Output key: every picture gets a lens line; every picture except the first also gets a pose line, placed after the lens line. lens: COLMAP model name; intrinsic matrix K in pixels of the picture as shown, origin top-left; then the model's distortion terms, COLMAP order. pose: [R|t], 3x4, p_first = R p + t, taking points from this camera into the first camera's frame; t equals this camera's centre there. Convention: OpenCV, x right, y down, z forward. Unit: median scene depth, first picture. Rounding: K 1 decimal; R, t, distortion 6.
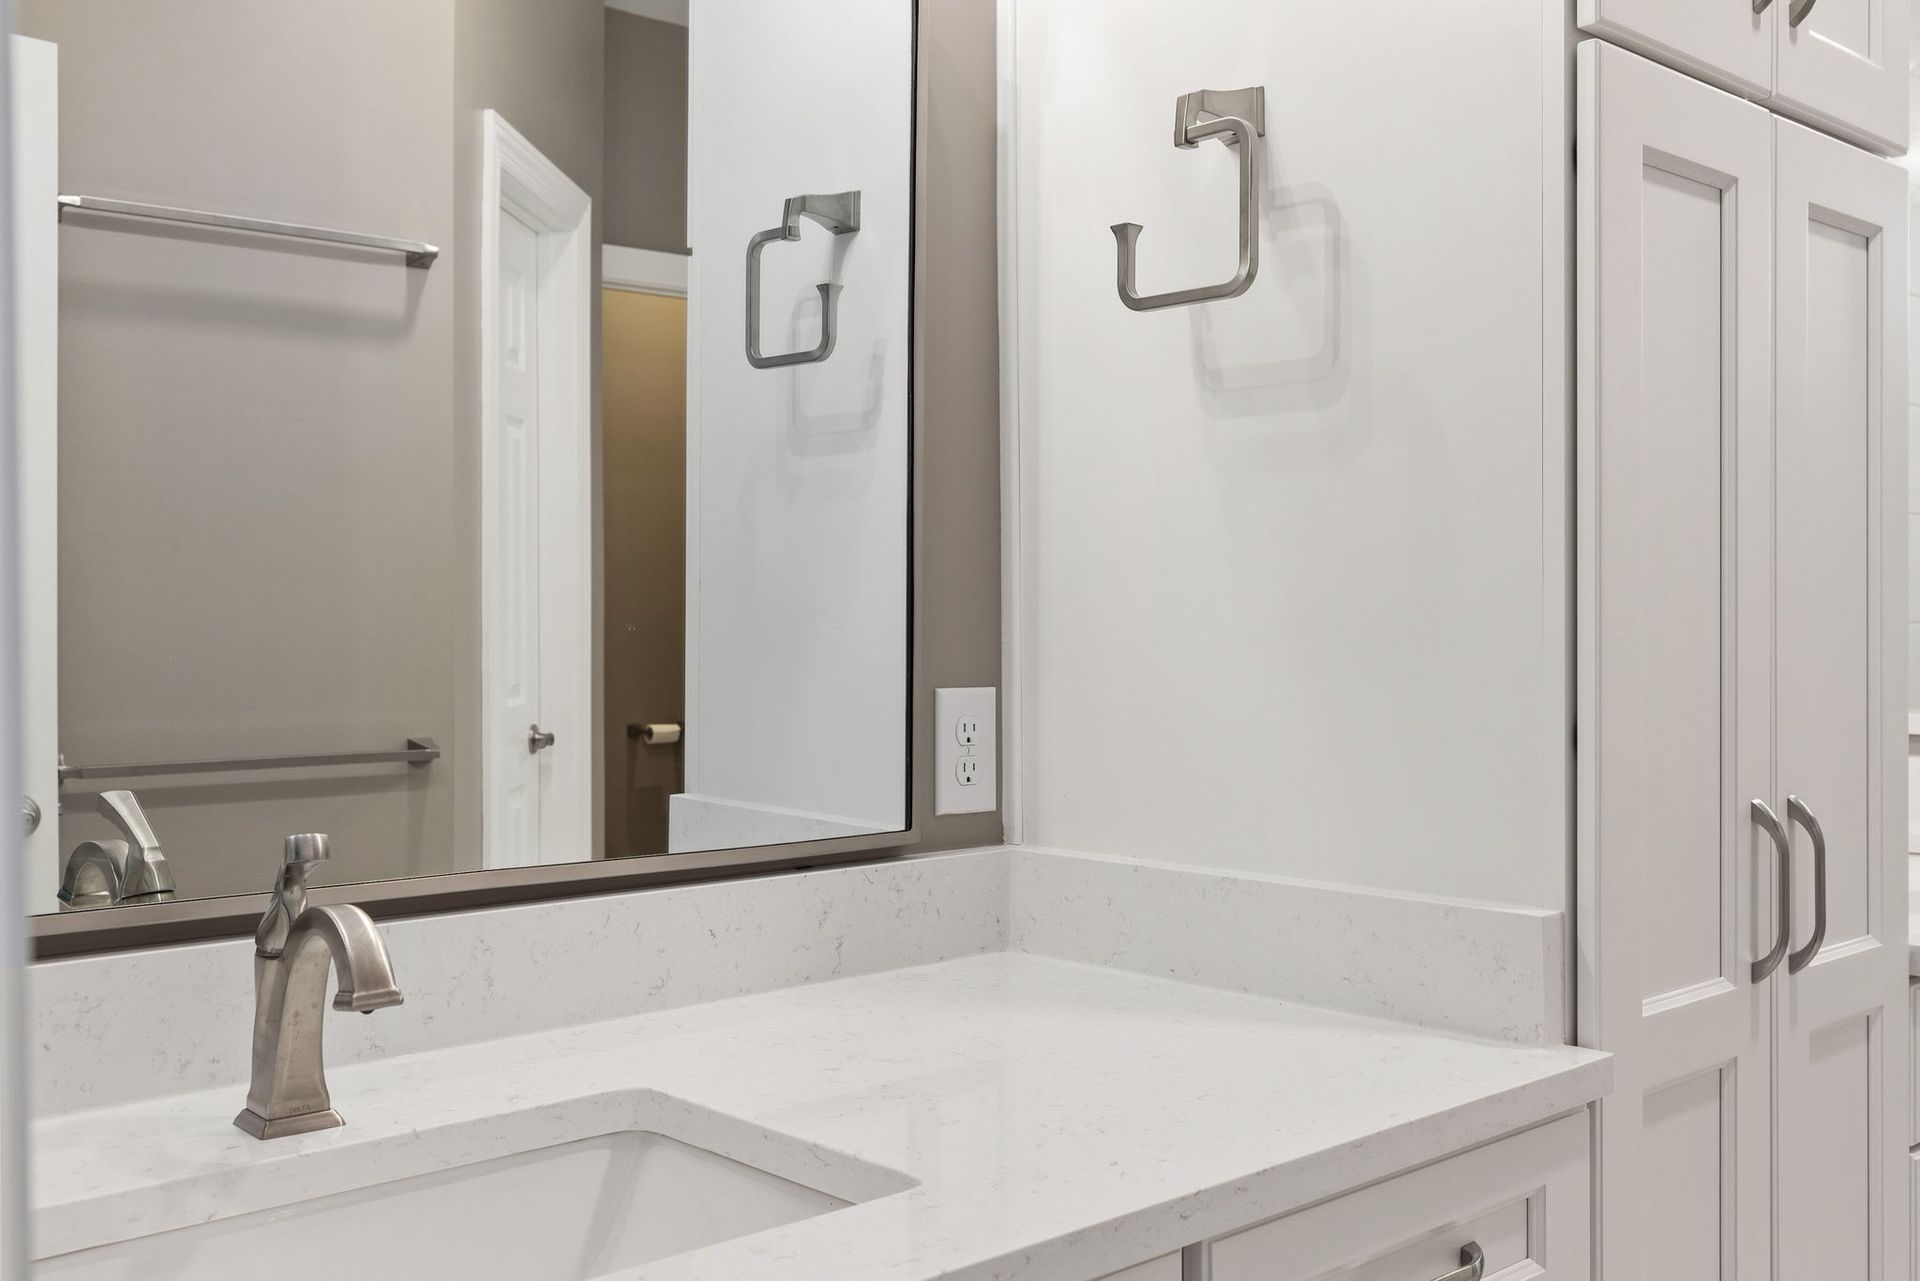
lens RADIAL K [[1860.5, 0, 963.2], [0, 1860.5, 644.0], [0, 0, 1]] dist [0.008967, 0.000000]
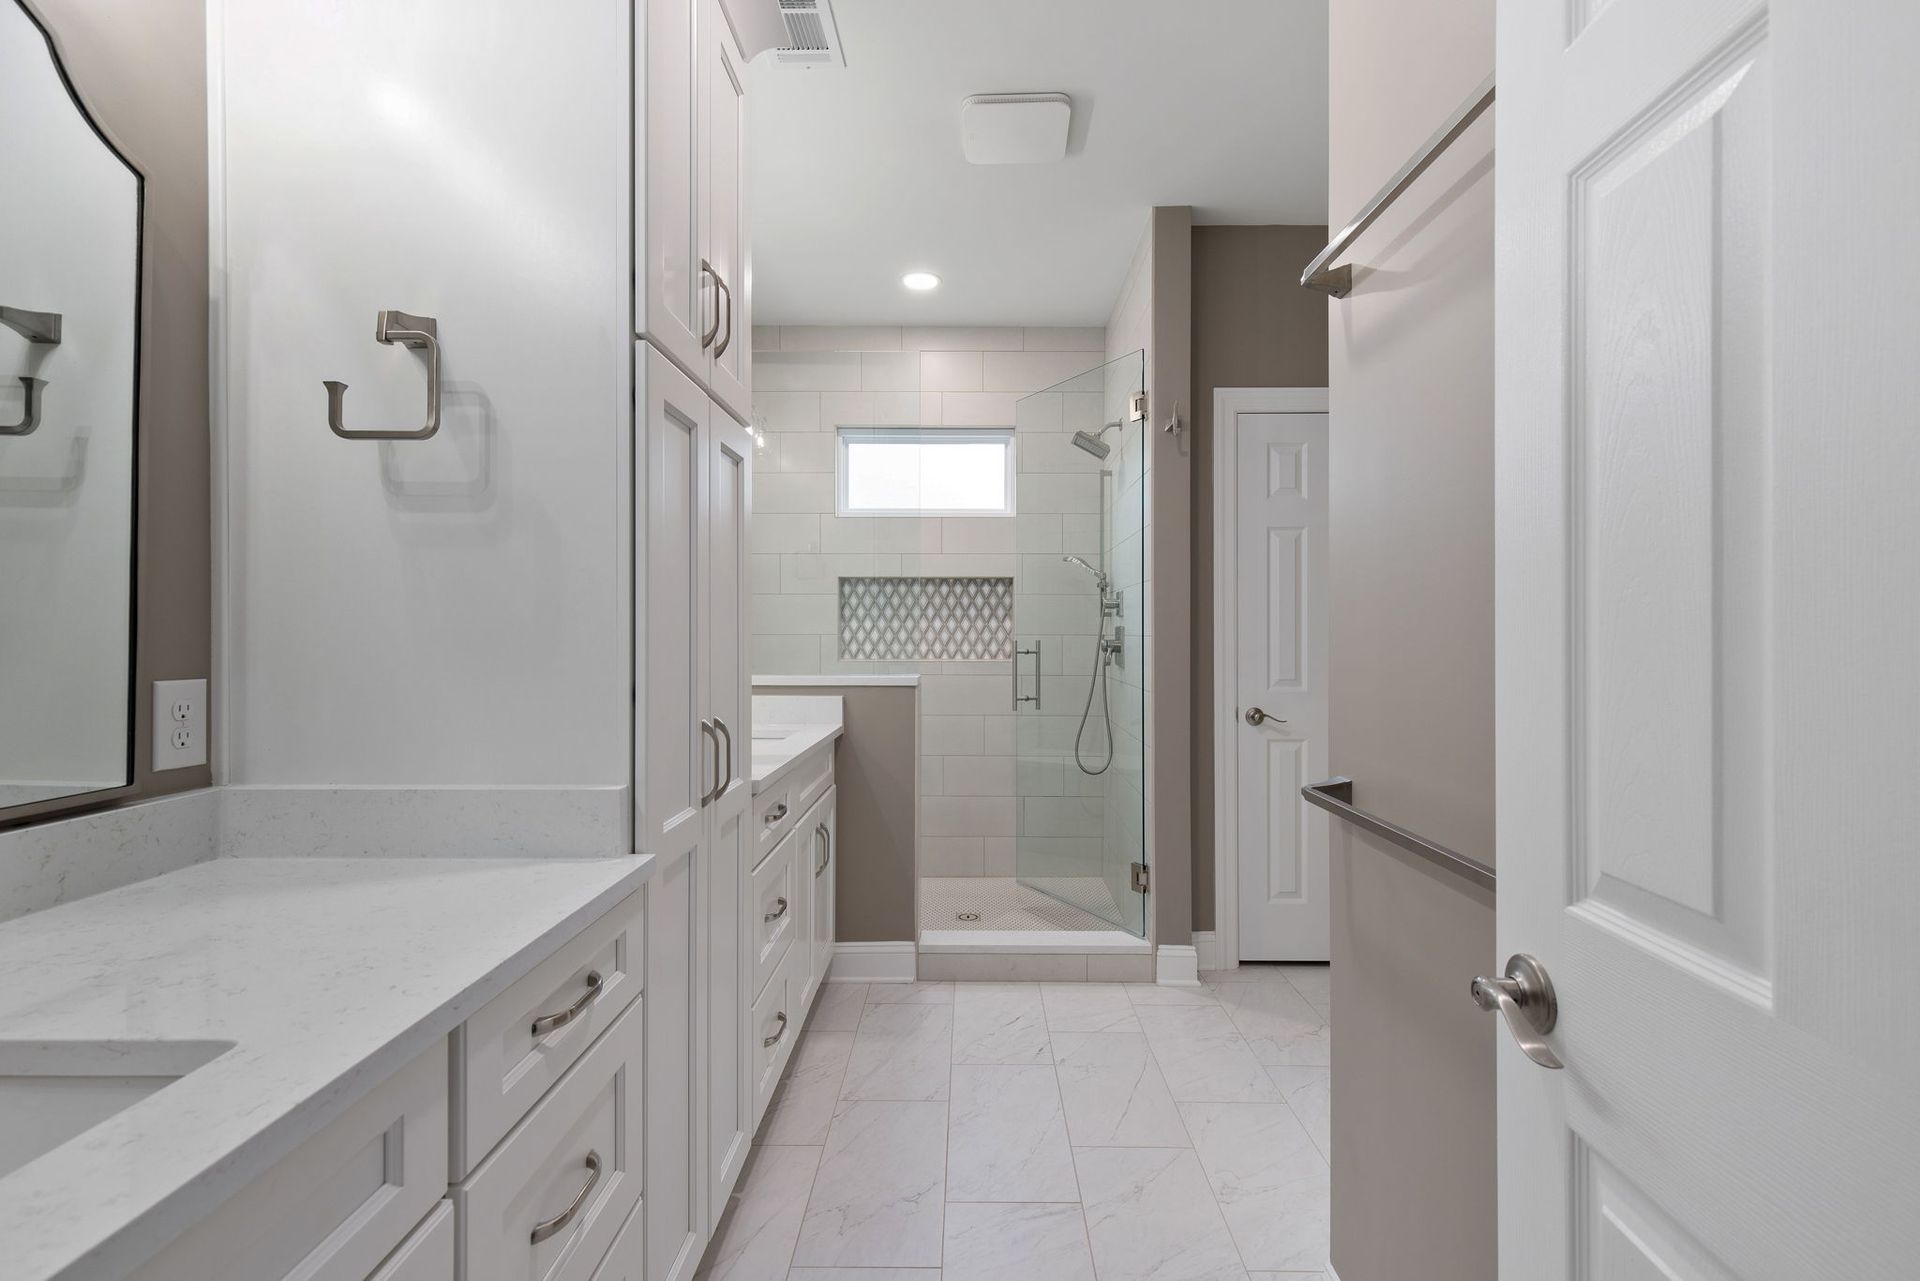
lens RADIAL K [[870.7, 0, 971.0], [0, 870.7, 630.1], [0, 0, 1]] dist [0.006230, -0.003067]
pose [[0.682239, 0.007142, 0.731094, -0.083971], [0.005032, 0.999883, -0.014464, -0.002351], [-0.731112, 0.013547, 0.682123, 0.106288]]
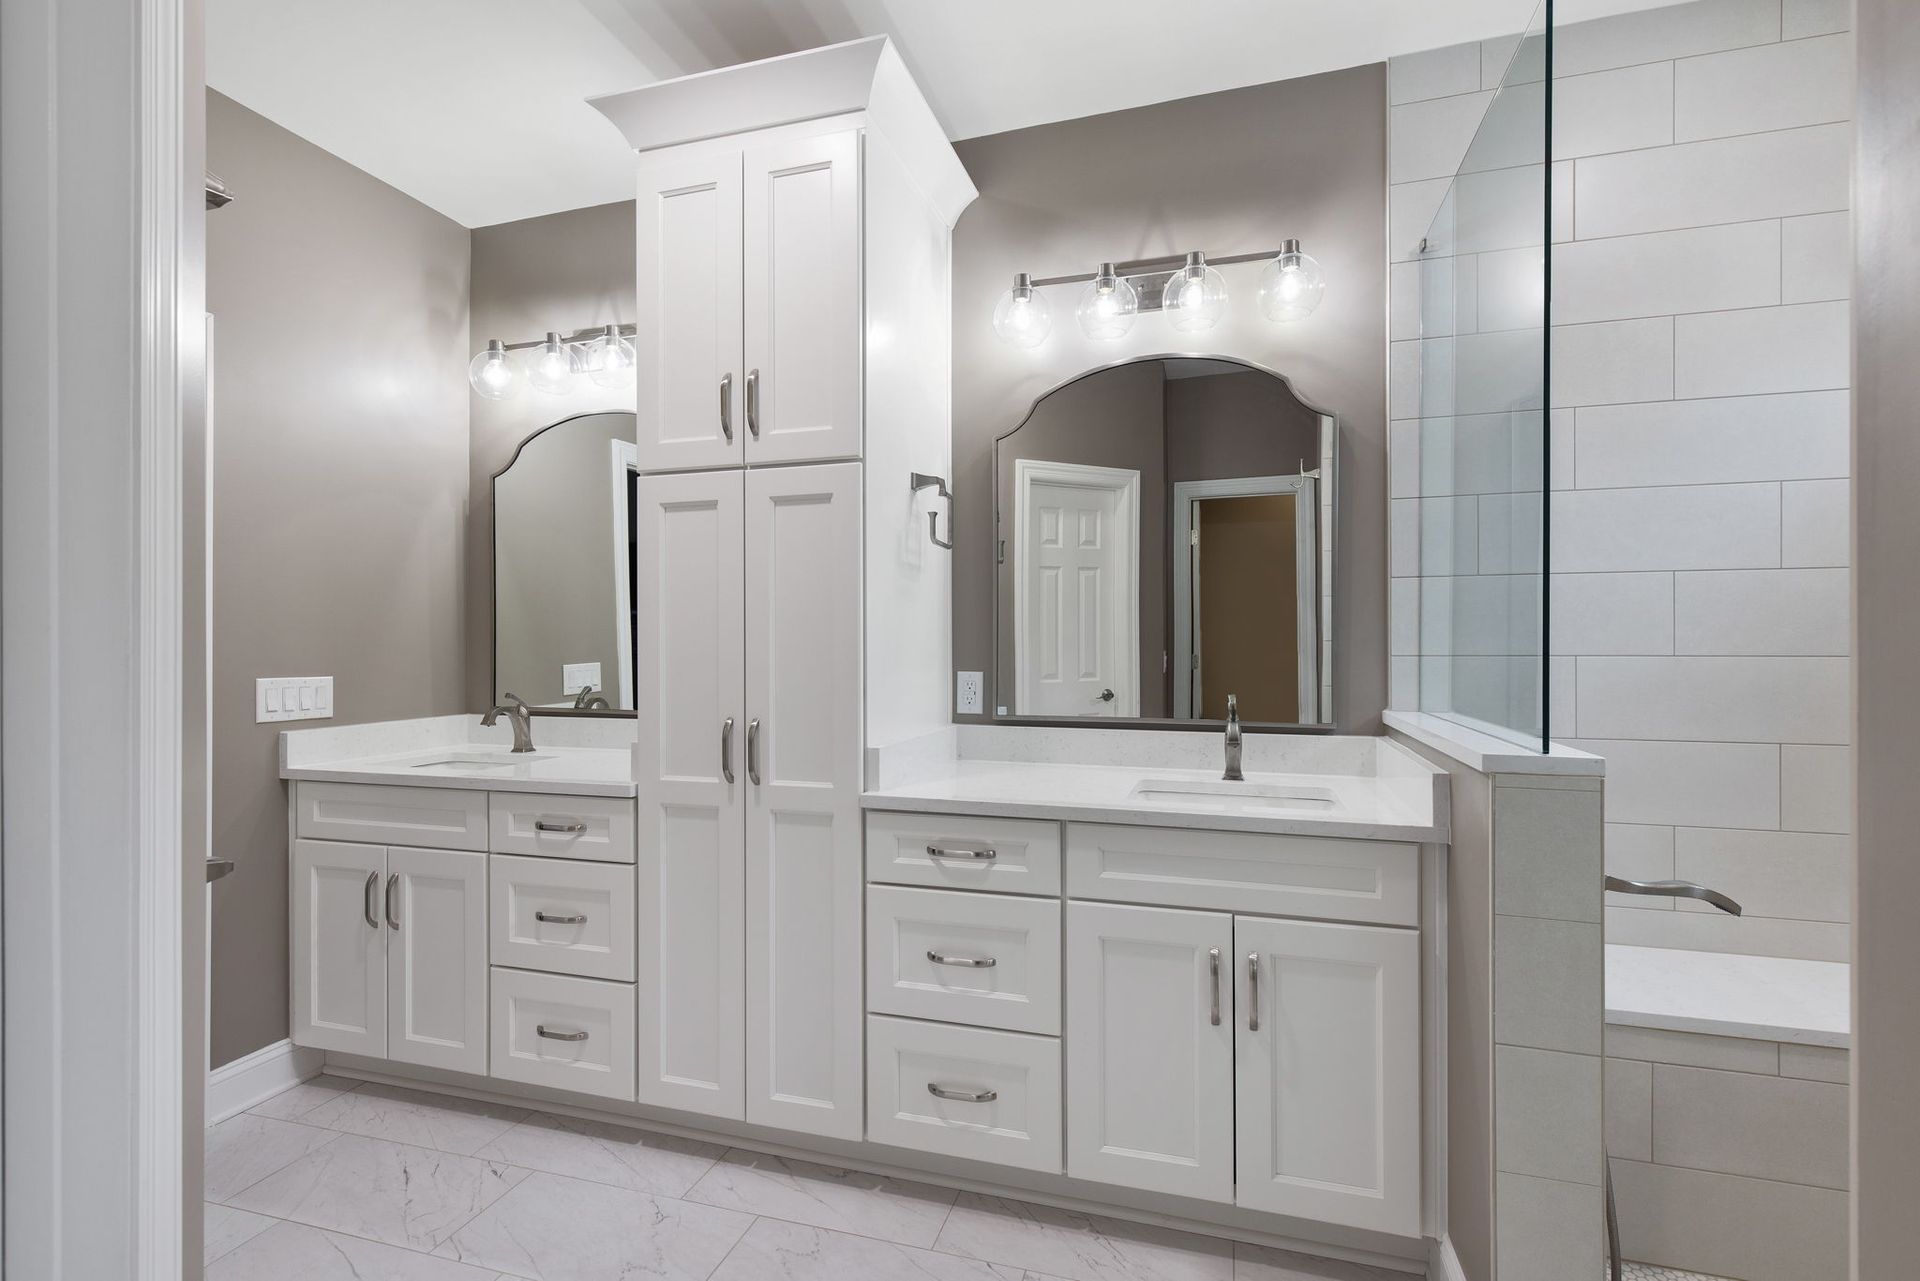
lens RADIAL K [[870.7, 0, 979.8], [0, 870.7, 643.1], [0, 0, 1]] dist [0.006230, -0.003067]
pose [[0.509636, 0.002748, -0.860386, 1.689608], [-0.012114, 0.999919, -0.003982, -0.026719], [0.860305, 0.012452, 0.509628, 0.632451]]
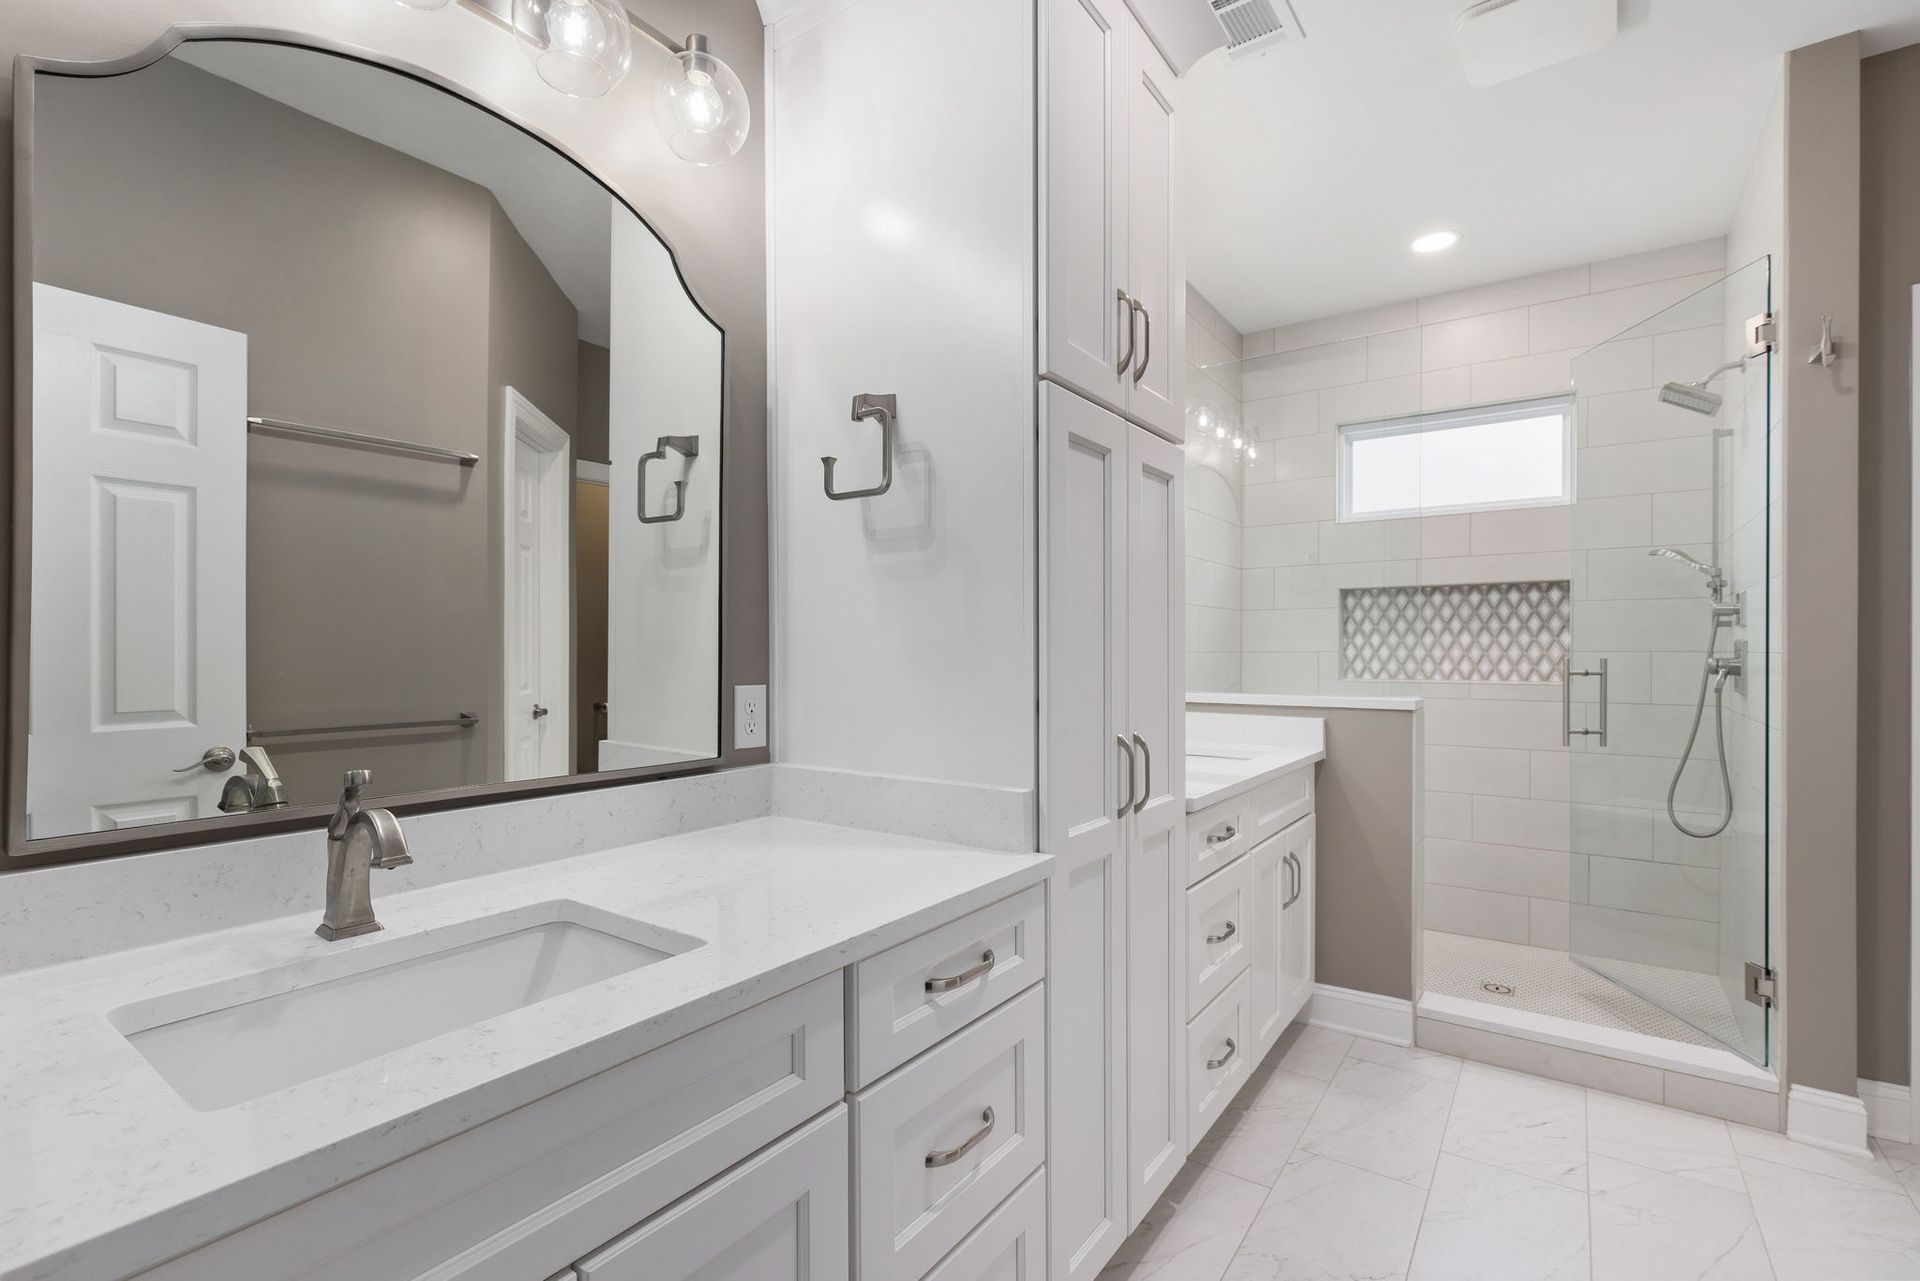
lens RADIAL K [[870.7, 0, 955.5], [0, 870.7, 657.4], [0, 0, 1]] dist [0.006230, -0.003067]
pose [[0.979183, 0.000478, 0.202981, 0.030099], [0.000533, 0.999988, -0.004929, -0.001808], [-0.202981, 0.004934, 0.979170, 0.039799]]
